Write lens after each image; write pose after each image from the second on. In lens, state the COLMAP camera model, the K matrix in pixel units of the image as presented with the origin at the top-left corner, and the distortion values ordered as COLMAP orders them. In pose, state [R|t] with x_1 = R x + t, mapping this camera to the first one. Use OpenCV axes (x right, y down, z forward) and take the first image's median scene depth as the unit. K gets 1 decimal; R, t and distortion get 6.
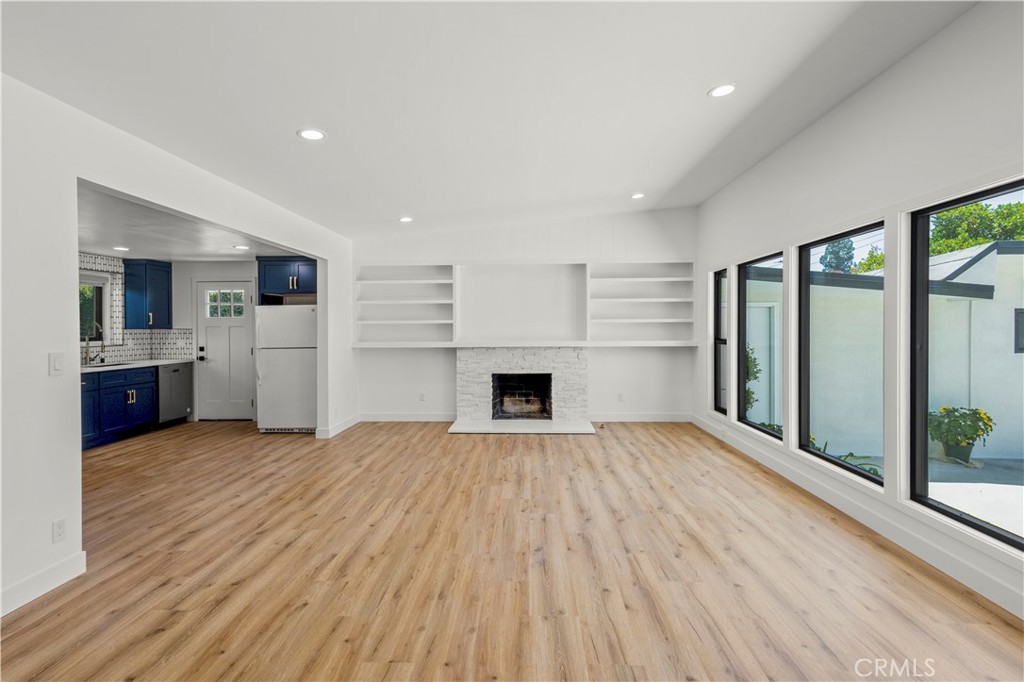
lens RADIAL K [[477.3, 0, 512.9], [0, 477.3, 332.3], [0, 0, 1]] dist [0.008923, -0.001054]
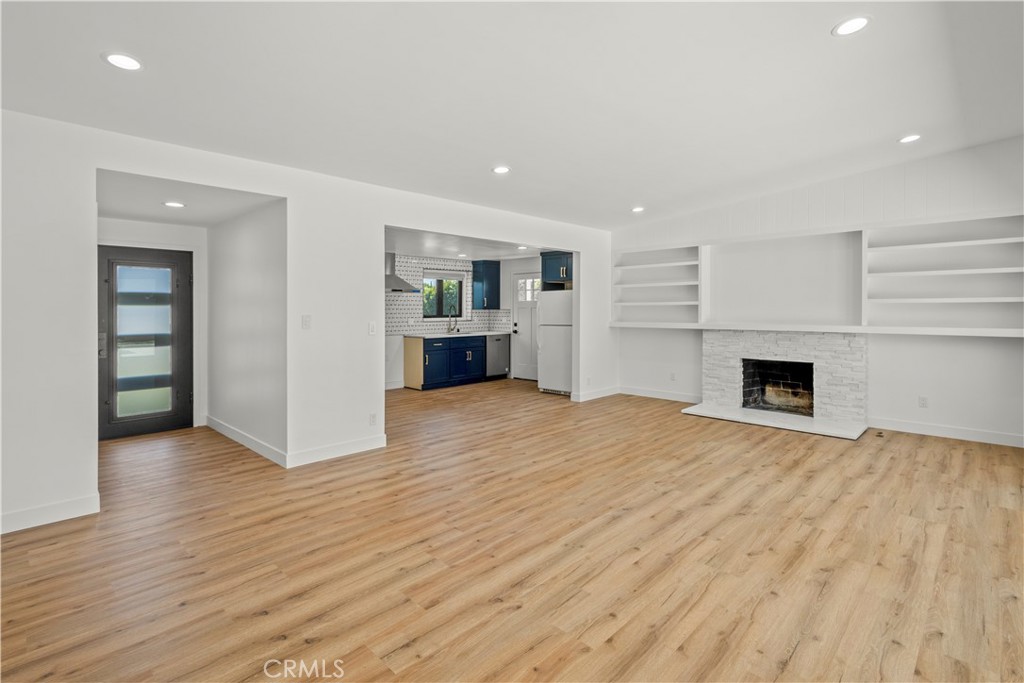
lens RADIAL K [[487.9, 0, 511.8], [0, 487.9, 307.9], [0, 0, 1]] dist [0.005690, 0.000321]
pose [[0.740979, 0.001177, -0.671527, 0.273590], [-0.008193, 0.999940, -0.007287, -0.001672], [0.671478, 0.010901, 0.740945, -0.012063]]
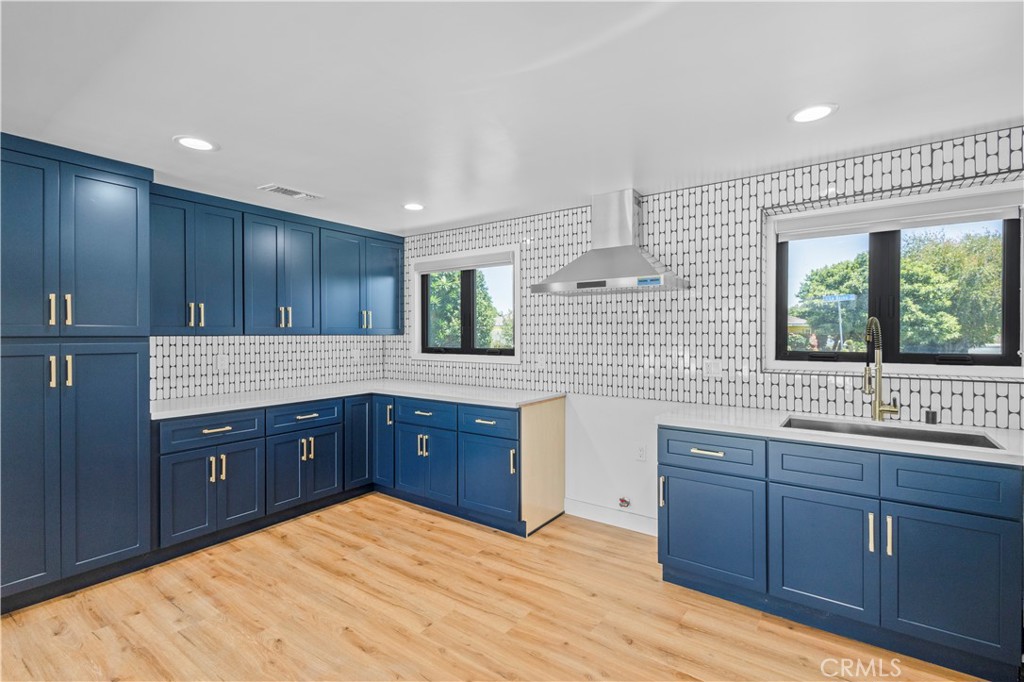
lens RADIAL K [[475.9, 0, 512.0], [0, 475.9, 341.0], [0, 0, 1]] dist [0.000645, -0.000143]
pose [[-0.560140, 0.016715, -0.828229, -0.341330], [-0.005514, 0.999699, 0.023905, -0.008067], [0.828380, 0.017957, -0.559879, 0.892172]]
